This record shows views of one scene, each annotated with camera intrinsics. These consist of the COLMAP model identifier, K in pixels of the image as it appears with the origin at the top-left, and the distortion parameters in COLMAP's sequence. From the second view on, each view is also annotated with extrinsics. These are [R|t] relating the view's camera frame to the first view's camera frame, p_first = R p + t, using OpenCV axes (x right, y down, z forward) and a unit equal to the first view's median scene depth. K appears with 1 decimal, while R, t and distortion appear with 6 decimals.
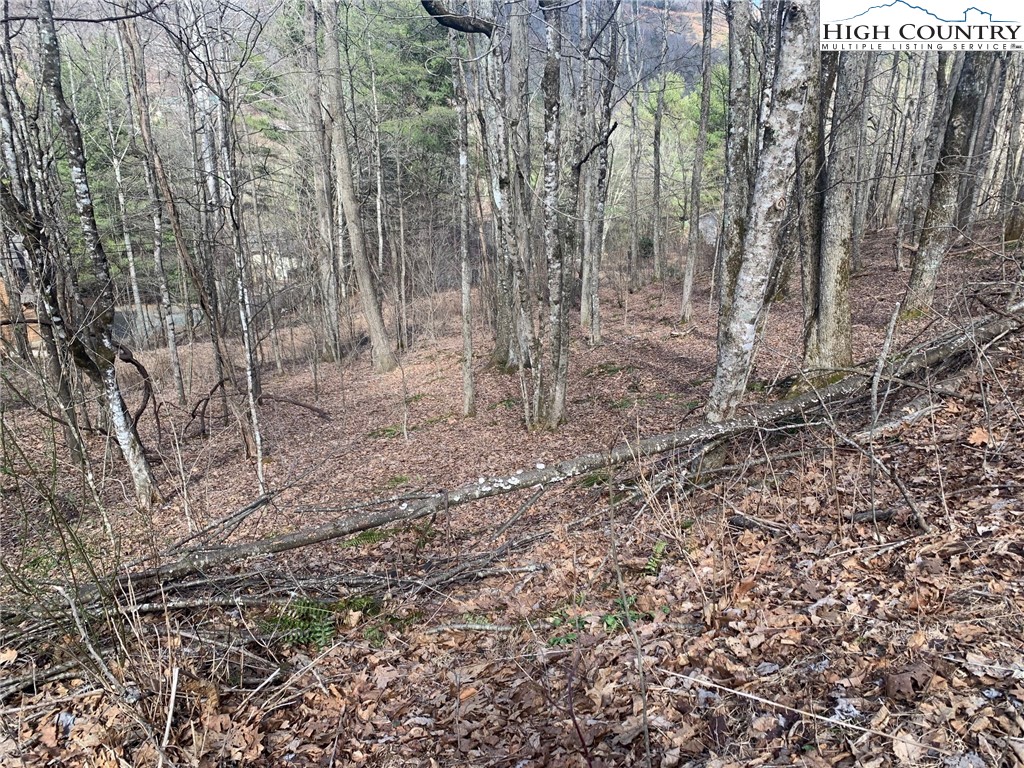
lens RADIAL K [[775.3, 0, 513.3], [0, 775.3, 383.1], [0, 0, 1]] dist [0.023392, -0.022769]
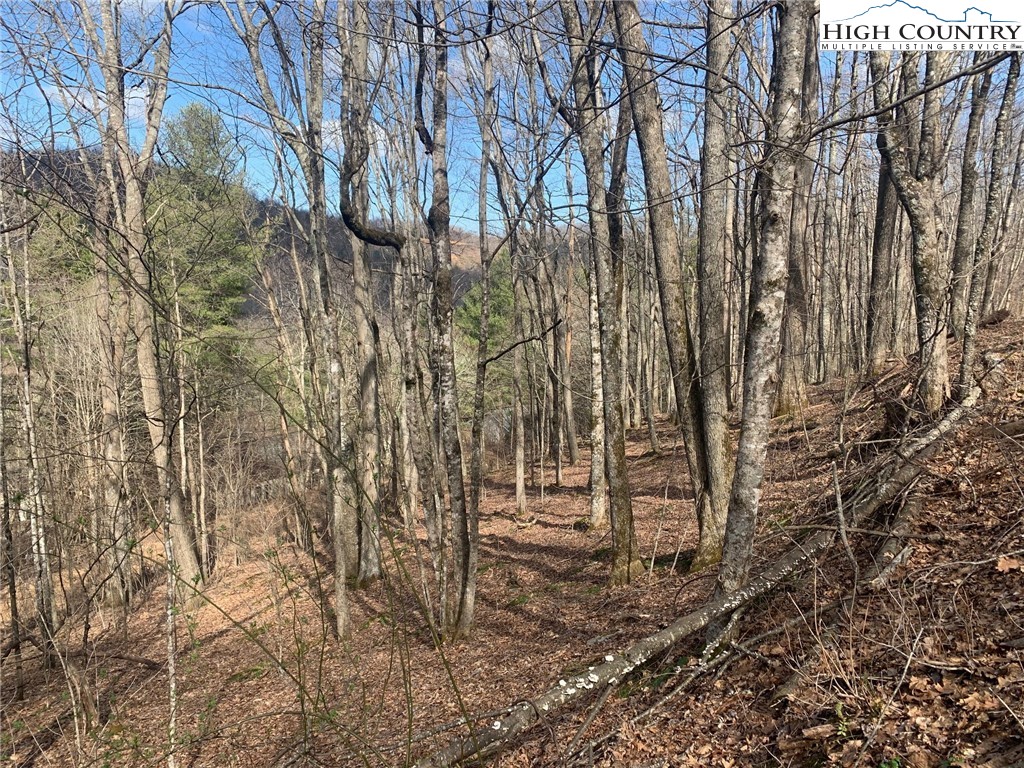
lens RADIAL K [[775.3, 0, 511.6], [0, 775.3, 379.8], [0, 0, 1]] dist [0.023392, -0.022769]
pose [[0.957929, -0.053604, 0.281956, -0.293972], [0.125971, 0.961245, -0.245232, -0.000759], [-0.257883, 0.270433, 0.927557, 0.058768]]
